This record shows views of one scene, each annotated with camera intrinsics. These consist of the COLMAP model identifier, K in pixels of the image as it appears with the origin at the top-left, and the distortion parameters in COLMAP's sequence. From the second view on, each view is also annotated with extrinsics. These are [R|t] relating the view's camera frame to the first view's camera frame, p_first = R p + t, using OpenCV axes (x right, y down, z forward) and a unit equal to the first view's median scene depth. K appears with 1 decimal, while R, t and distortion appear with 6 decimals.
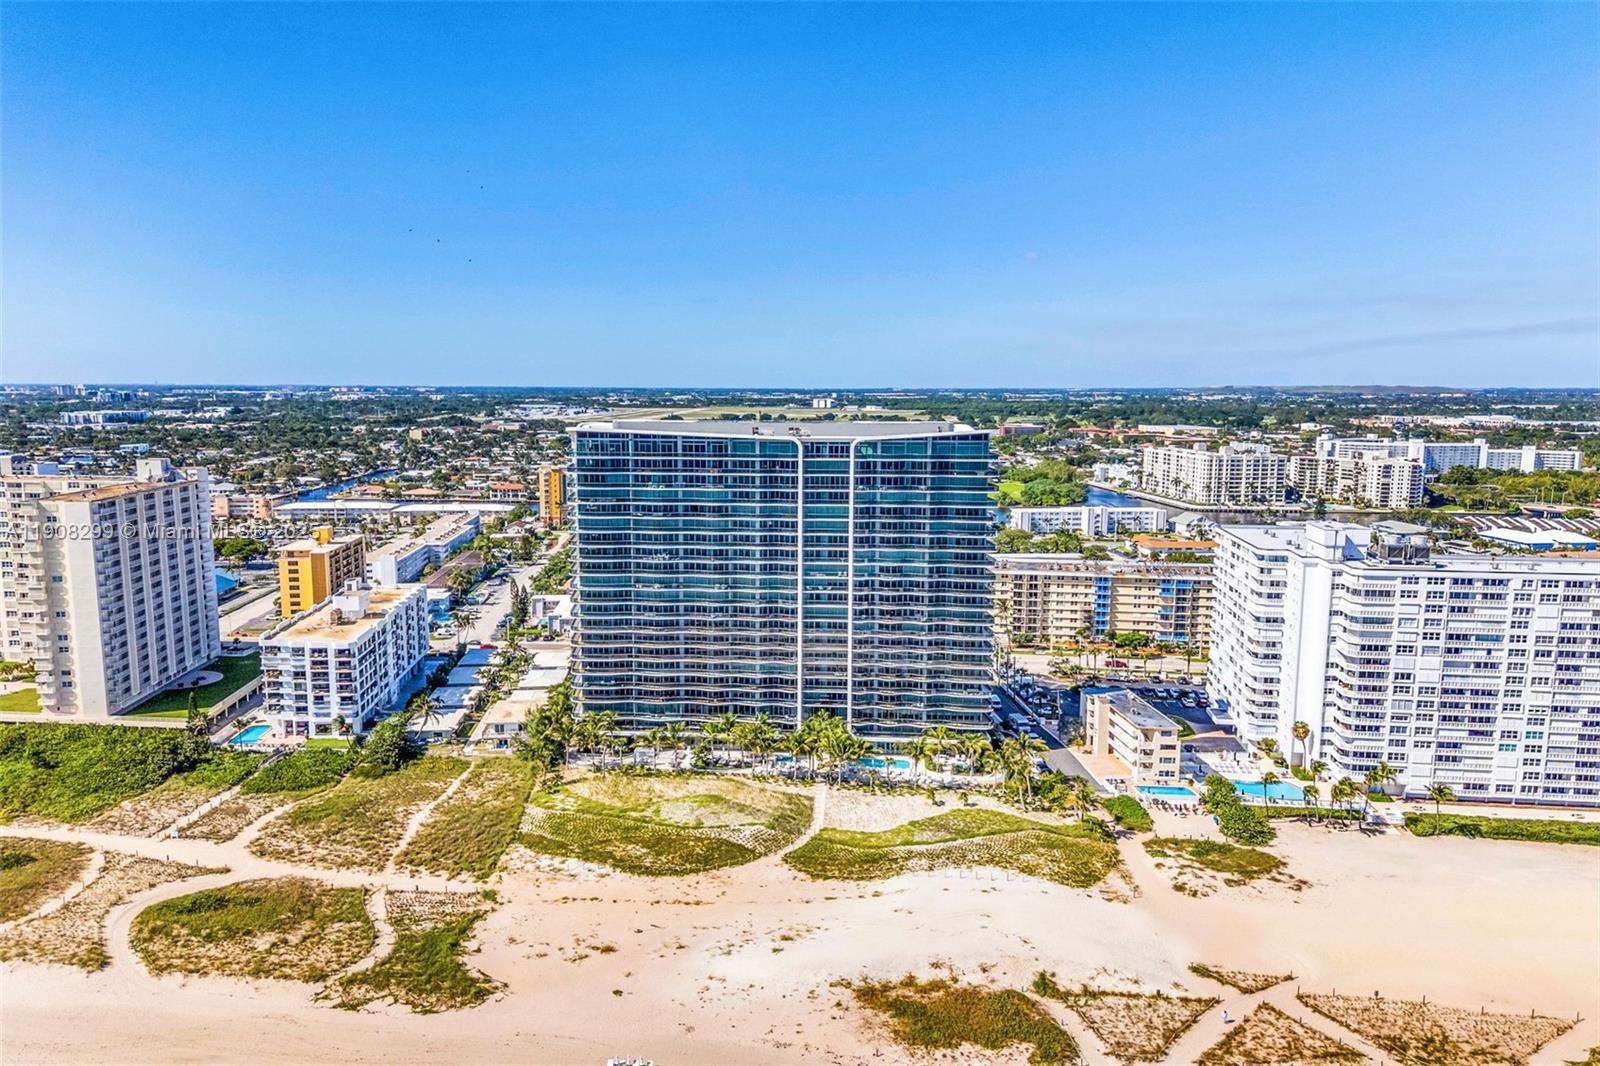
lens RADIAL K [[1193.6, 0, 800.0], [0, 1193.6, 533.0], [0, 0, 1]] dist [0.045968, 0.001346]
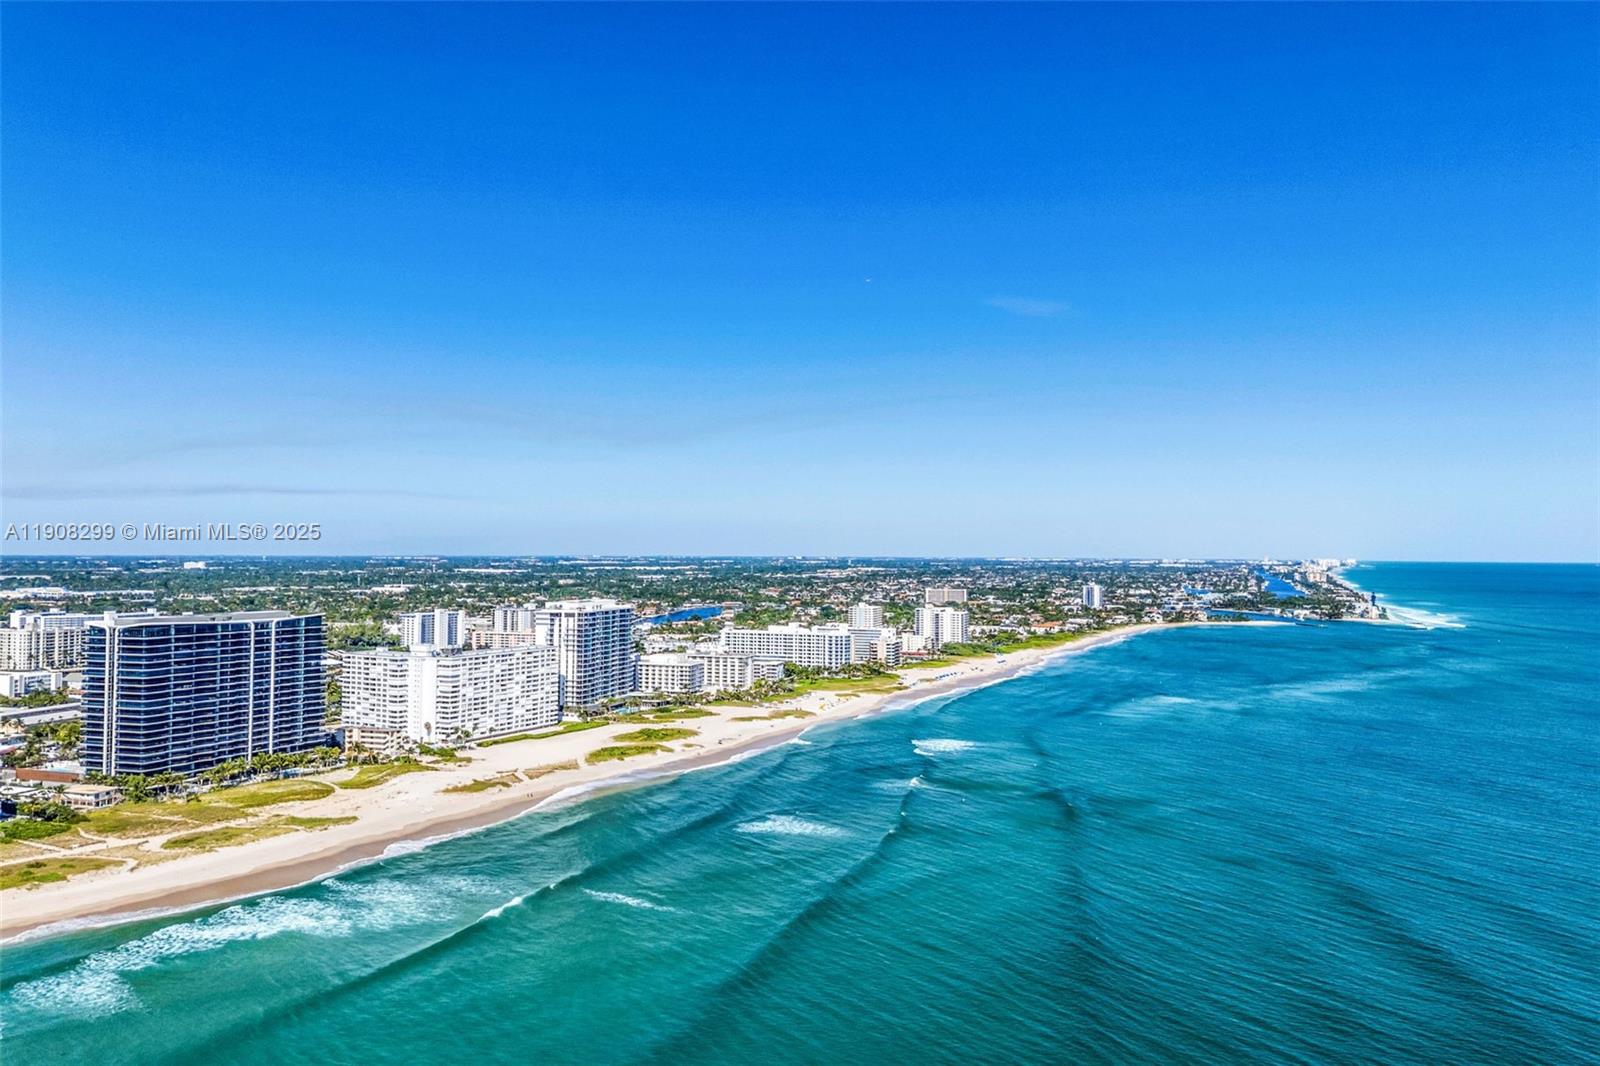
lens RADIAL K [[708.3, 0, 795.1], [0, 708.3, 535.6], [0, 0, 1]] dist [-0.004318, 0.000757]
pose [[0.383302, 0.043093, 0.922617, -0.786276], [0.119535, 0.988196, -0.095817, 0.005285], [-0.915855, 0.147012, 0.373626, -0.369225]]
